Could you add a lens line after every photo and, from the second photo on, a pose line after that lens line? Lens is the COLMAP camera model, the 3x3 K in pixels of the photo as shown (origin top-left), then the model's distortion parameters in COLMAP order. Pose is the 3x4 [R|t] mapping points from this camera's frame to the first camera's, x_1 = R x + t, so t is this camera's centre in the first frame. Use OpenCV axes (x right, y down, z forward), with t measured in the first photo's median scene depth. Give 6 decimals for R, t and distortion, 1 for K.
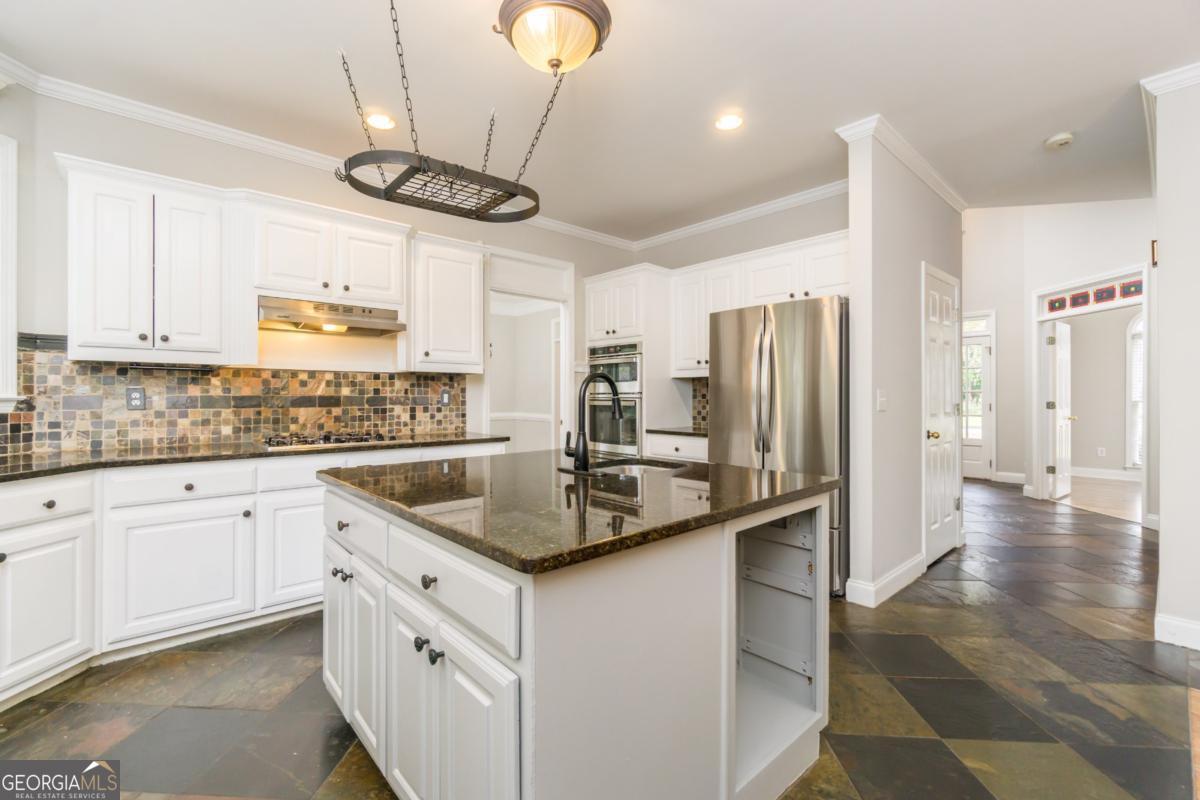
lens RADIAL K [[522.6, 0, 598.3], [0, 522.6, 396.5], [0, 0, 1]] dist [-0.001021, -0.000101]
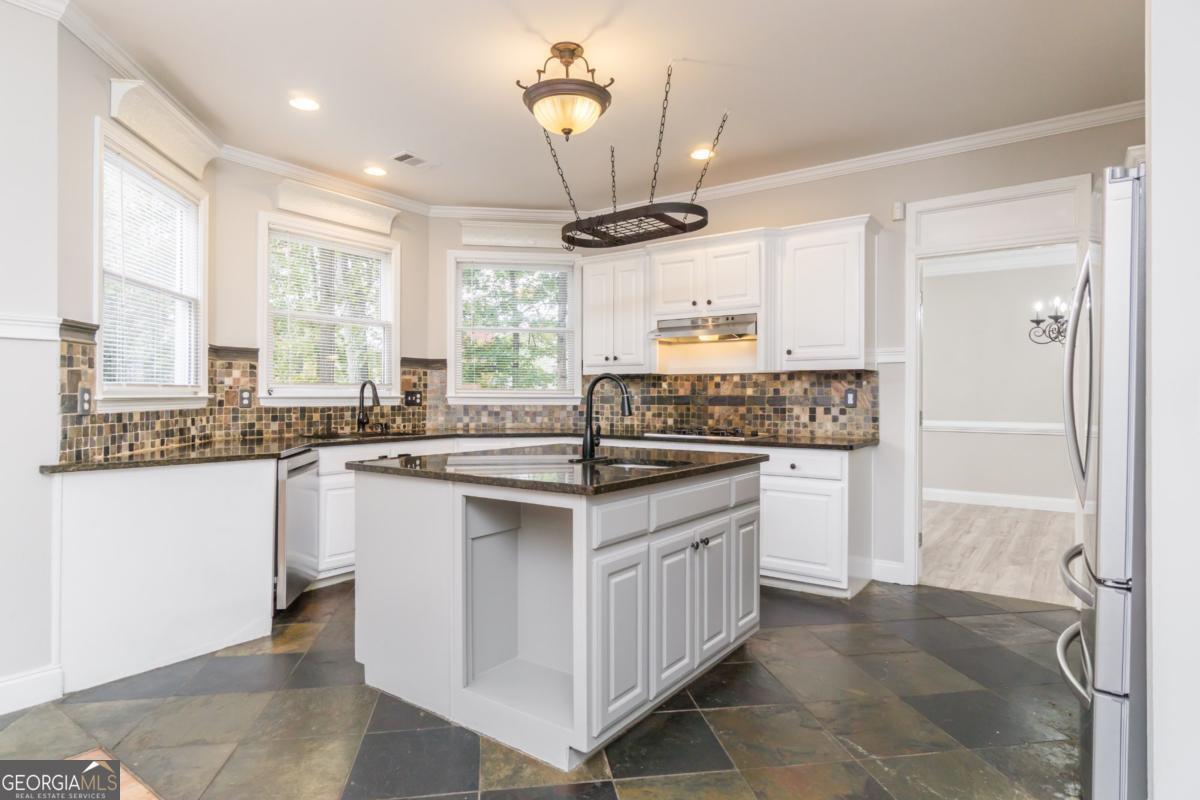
lens RADIAL K [[670.9, 0, 598.4], [0, 670.9, 399.0], [0, 0, 1]] dist [0.000456, 0.000041]
pose [[0.202237, 0.000812, -0.979336, 0.827561], [-0.004712, 0.999989, -0.000144, 0.007133], [0.979325, 0.004644, 0.202238, 0.414547]]
